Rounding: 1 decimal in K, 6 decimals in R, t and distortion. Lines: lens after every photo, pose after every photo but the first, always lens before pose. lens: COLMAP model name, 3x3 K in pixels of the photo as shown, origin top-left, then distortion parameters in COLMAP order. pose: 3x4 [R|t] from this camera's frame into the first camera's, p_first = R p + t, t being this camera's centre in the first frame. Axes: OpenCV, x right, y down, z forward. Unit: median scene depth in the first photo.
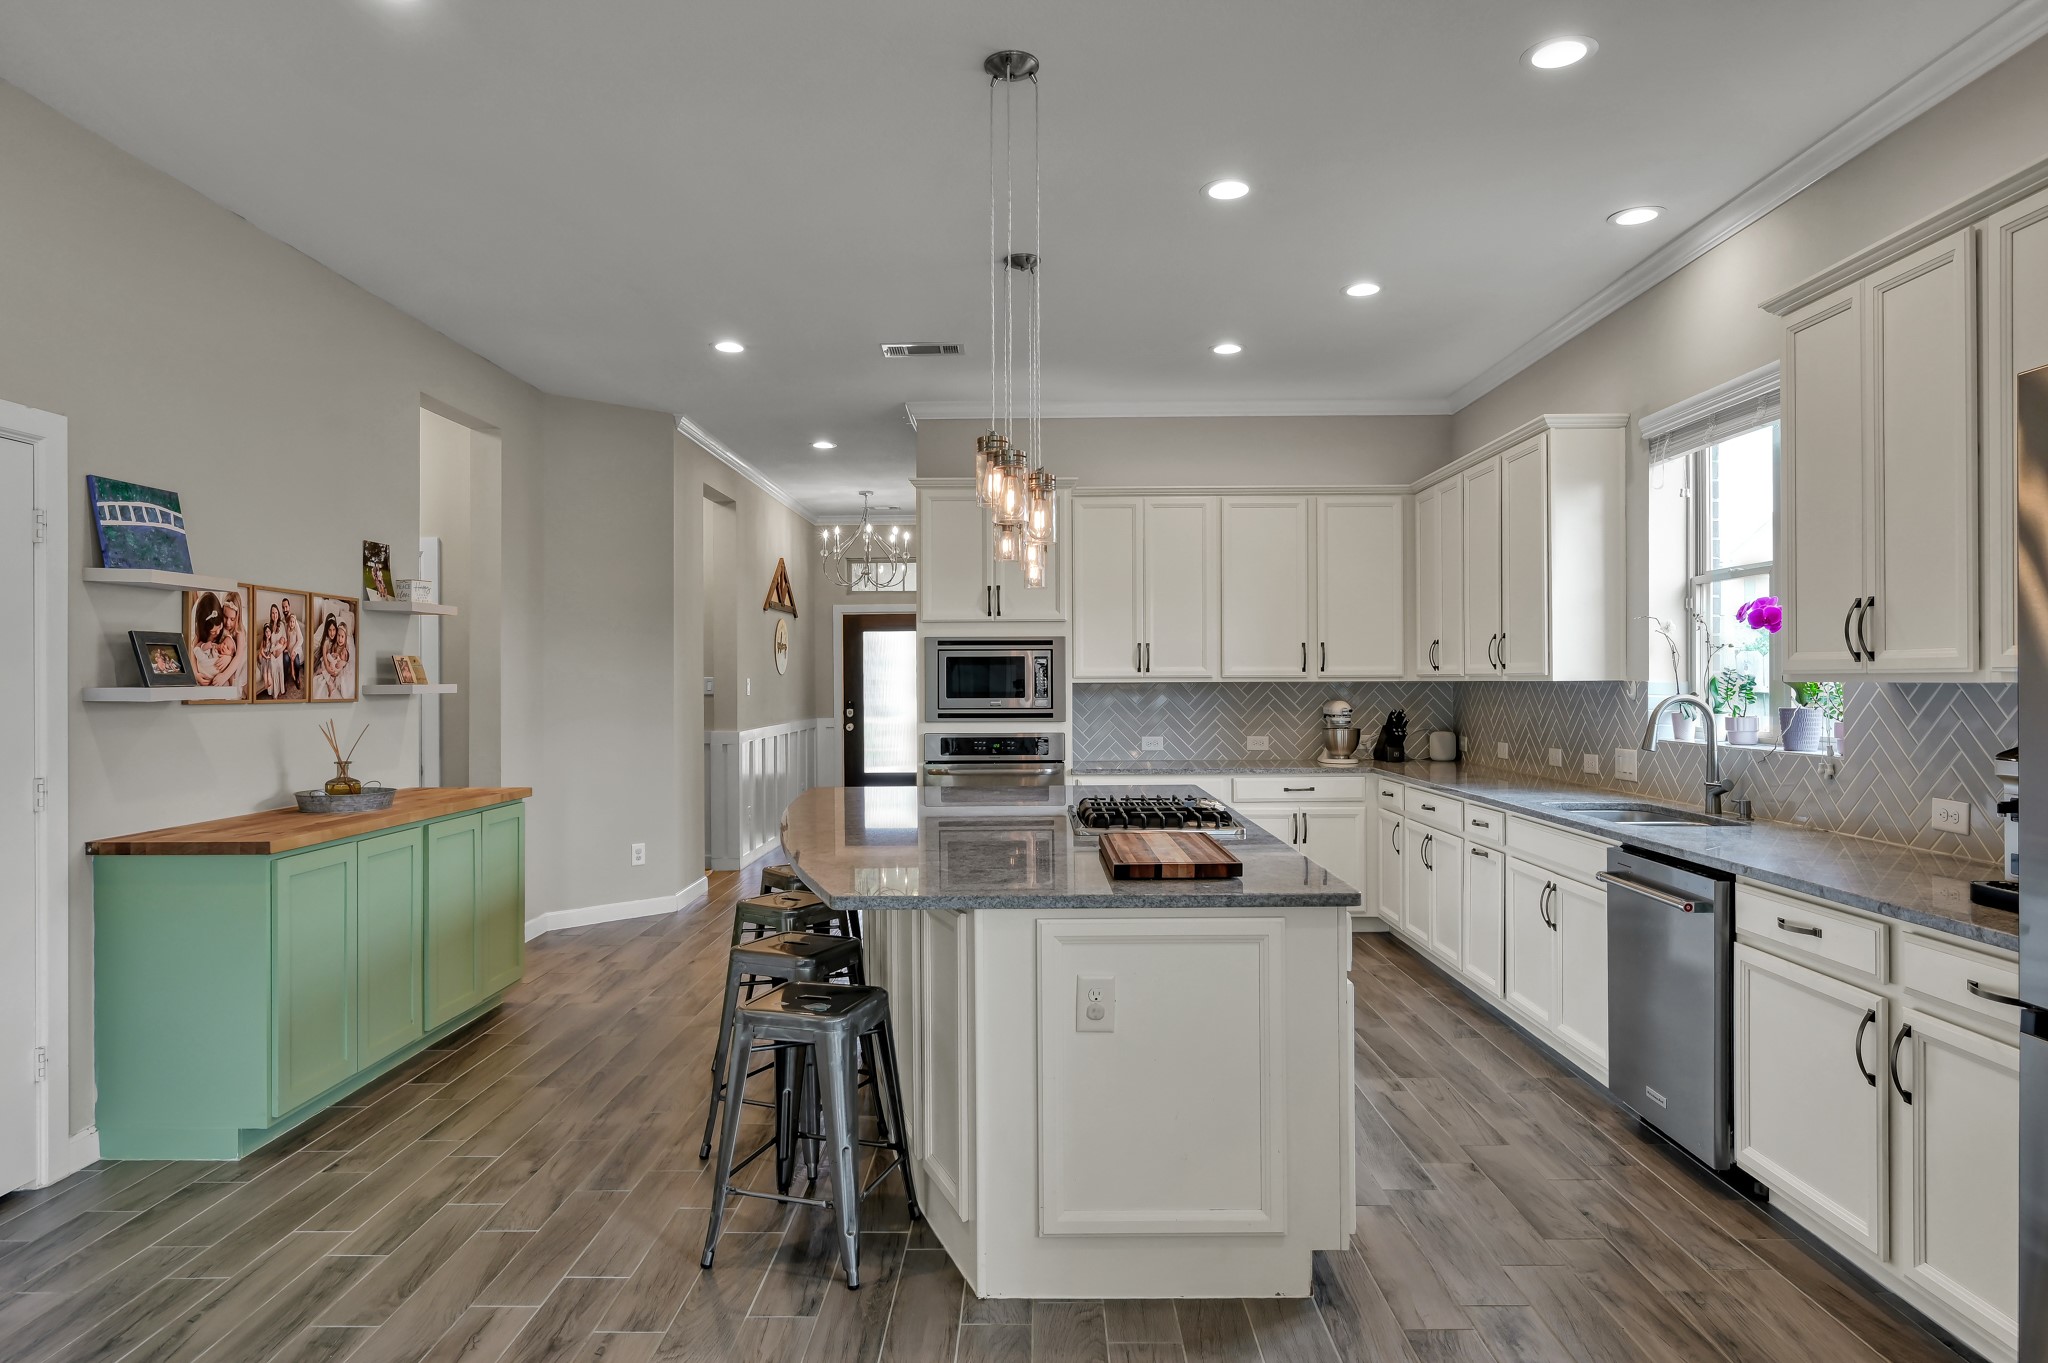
lens RADIAL K [[1209.6, 0, 1026.6], [0, 1209.6, 679.4], [0, 0, 1]] dist [-0.004941, 0.000955]
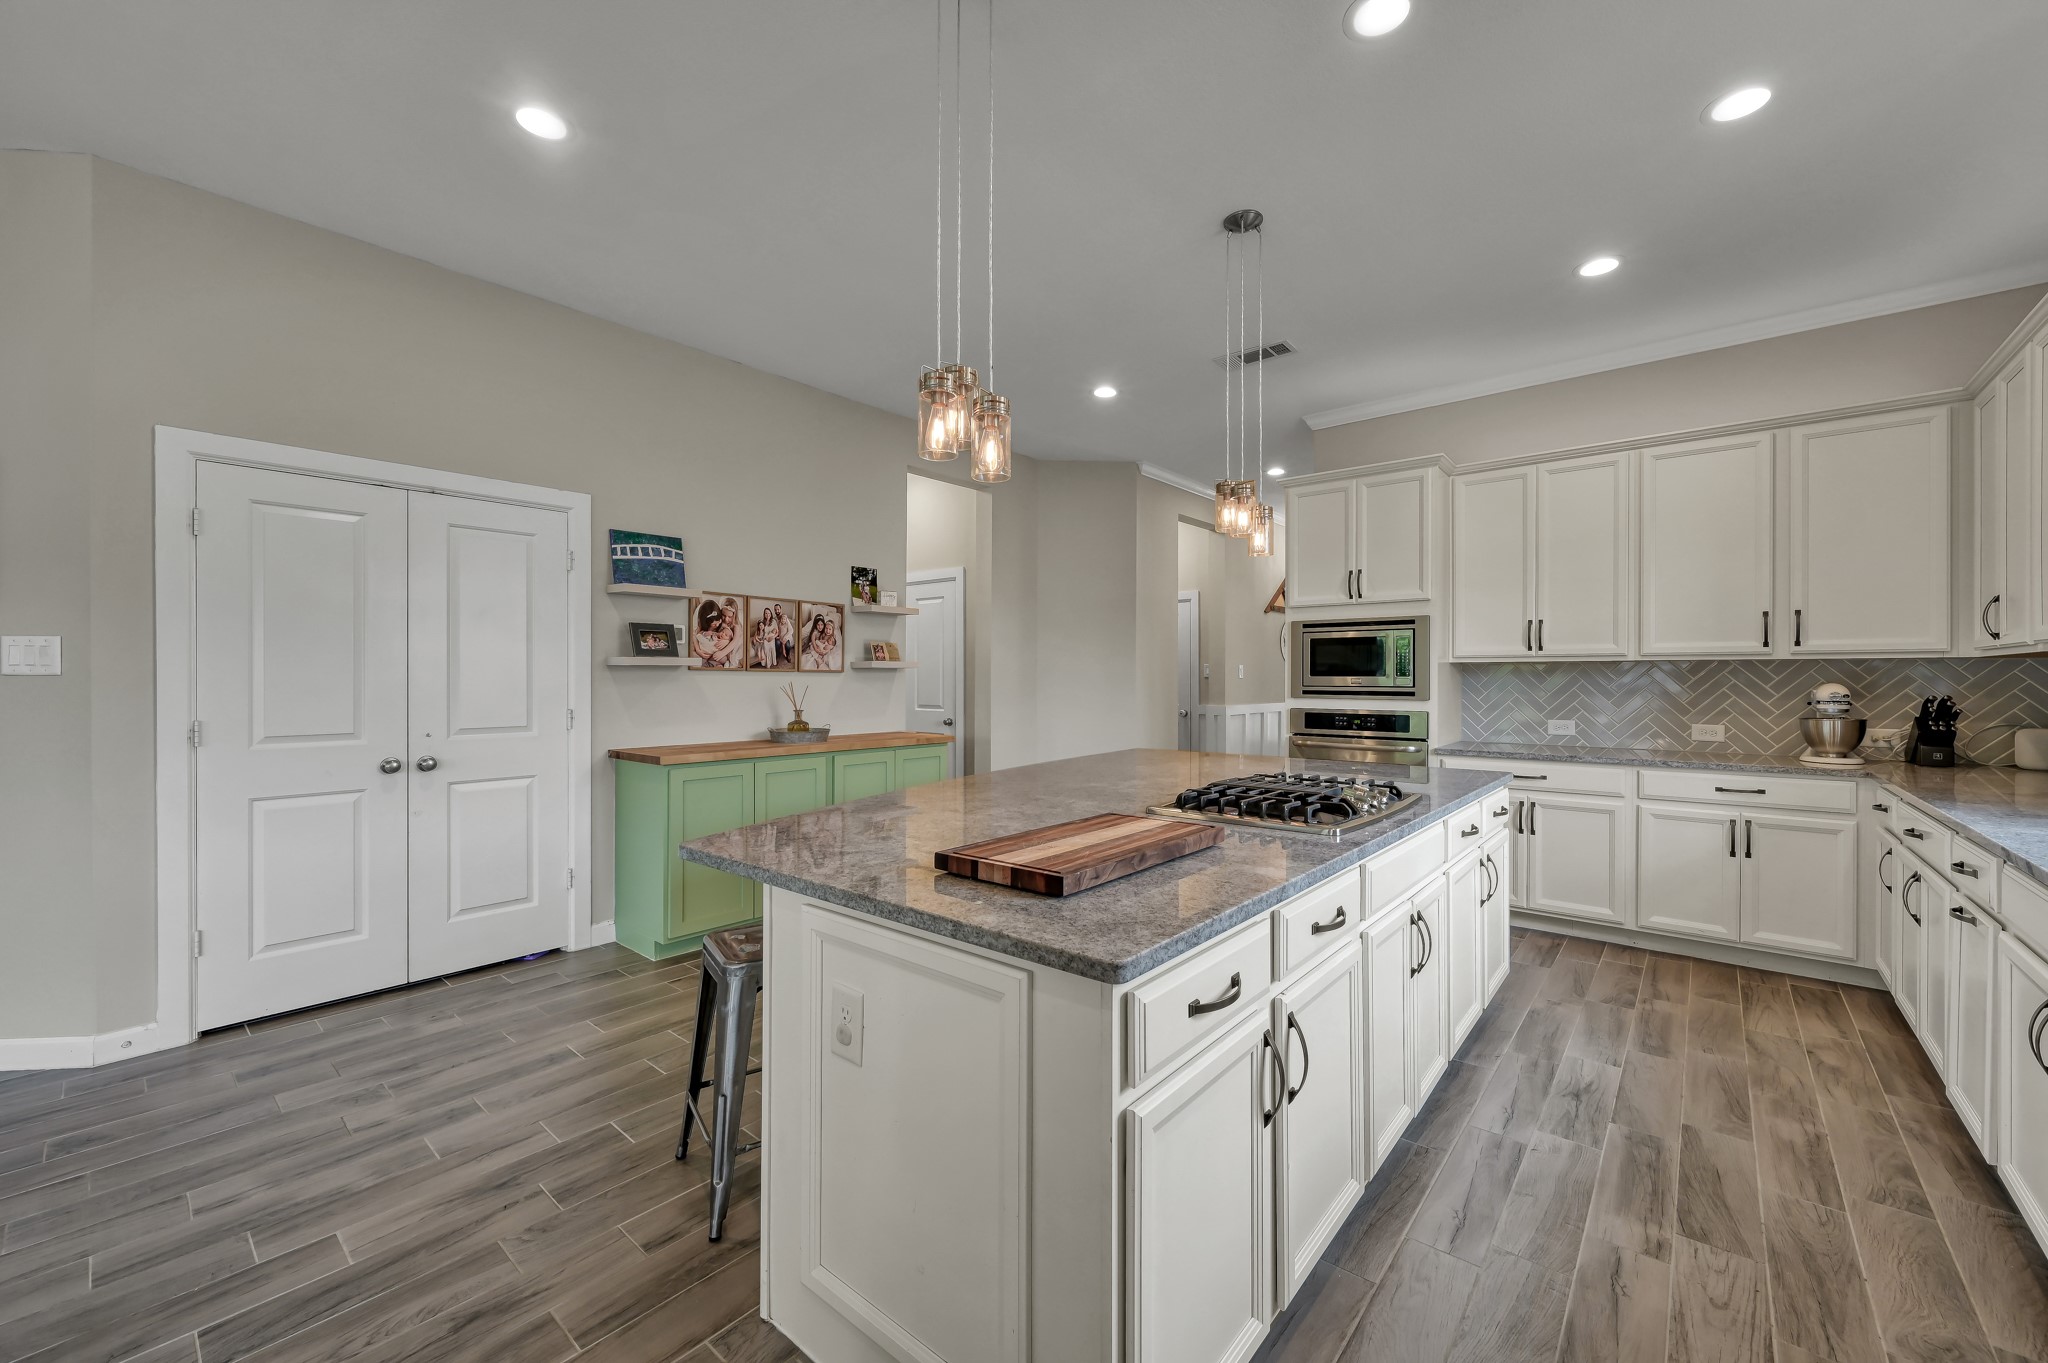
lens RADIAL K [[804.6, 0, 1024.4], [0, 804.6, 679.2], [0, 0, 1]] dist [-0.000733, 0.000117]
pose [[0.767987, 0.006871, -0.640429, 0.263836], [-0.004818, 0.999976, 0.004951, 0.020602], [0.640448, -0.000717, 0.768001, 0.363274]]
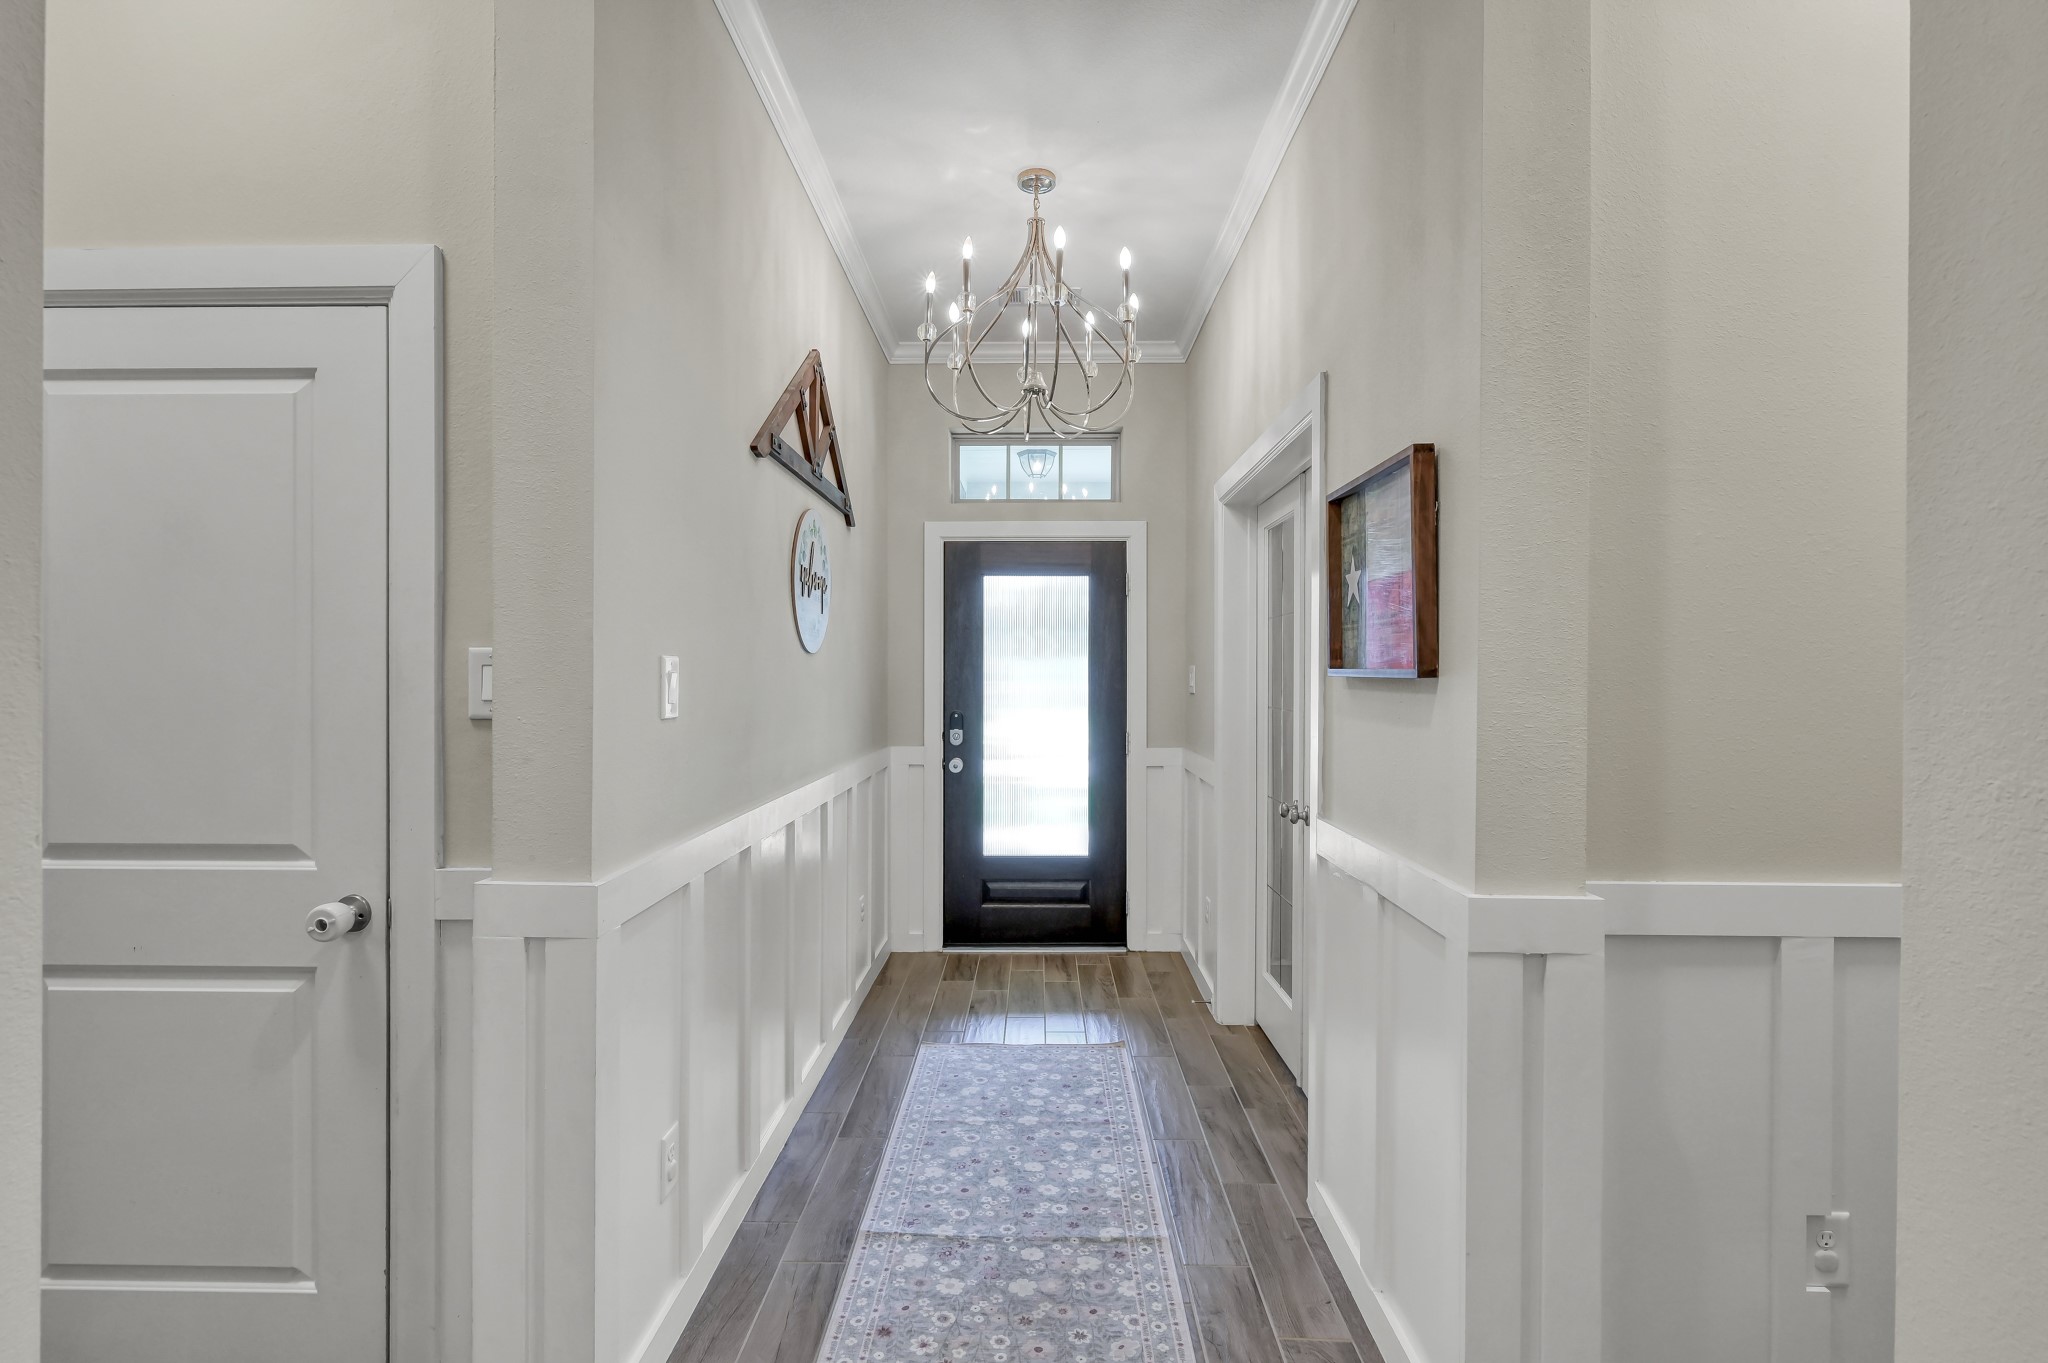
lens RADIAL K [[945.4, 0, 1020.8], [0, 945.4, 674.2], [0, 0, 1]] dist [-0.002949, 0.000259]
pose [[0.999882, 0.009832, -0.011830, -0.277944], [-0.009868, 0.999947, -0.003027, 0.006064], [0.011800, 0.003144, 0.999925, 1.473993]]
